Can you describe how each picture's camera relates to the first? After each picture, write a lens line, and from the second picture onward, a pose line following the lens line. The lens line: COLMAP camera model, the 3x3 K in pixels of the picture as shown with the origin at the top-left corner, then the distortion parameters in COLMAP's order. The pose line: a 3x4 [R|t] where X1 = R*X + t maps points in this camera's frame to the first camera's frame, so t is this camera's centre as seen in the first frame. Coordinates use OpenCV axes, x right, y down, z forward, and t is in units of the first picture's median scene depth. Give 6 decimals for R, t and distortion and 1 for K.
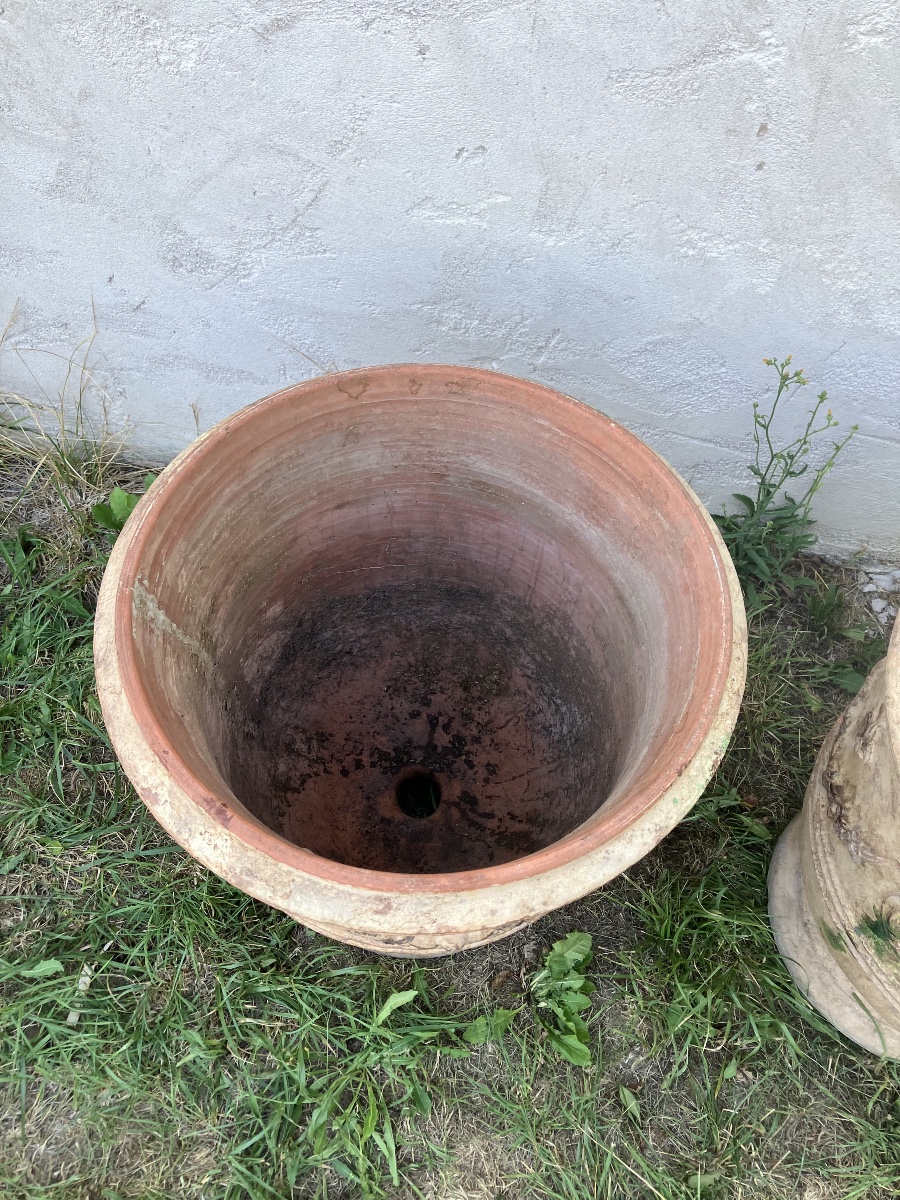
lens RADIAL K [[985.6, 0, 434.1], [0, 985.6, 601.8], [0, 0, 1]] dist [0.009695, 0.001344]
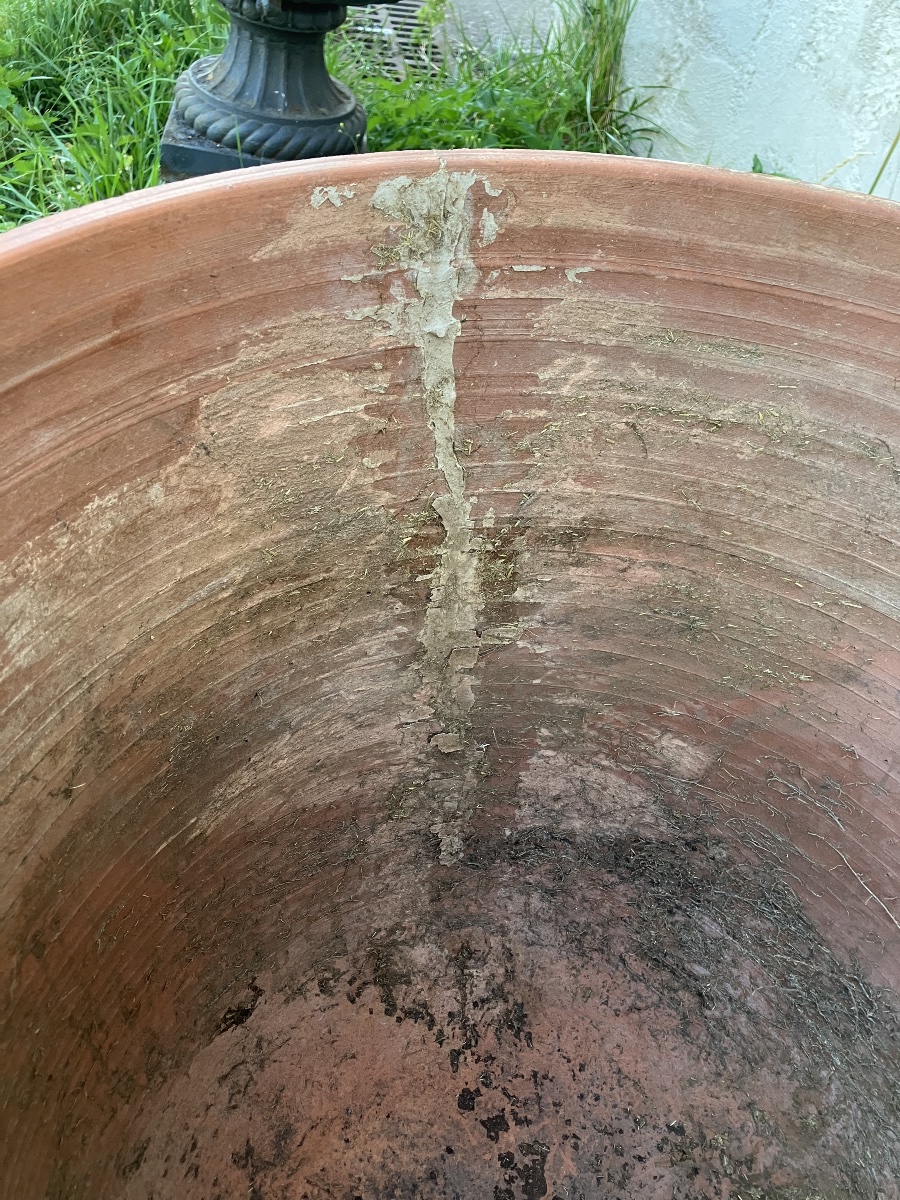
lens RADIAL K [[998.6, 0, 450.0], [0, 998.6, 600.0], [0, 0, 1]] dist [0.014879, 0.006563]
pose [[0.303686, 0.717529, -0.626839, 0.034942], [-0.872431, 0.473845, 0.119731, 0.011167], [0.382935, 0.510513, 0.769894, 0.513348]]
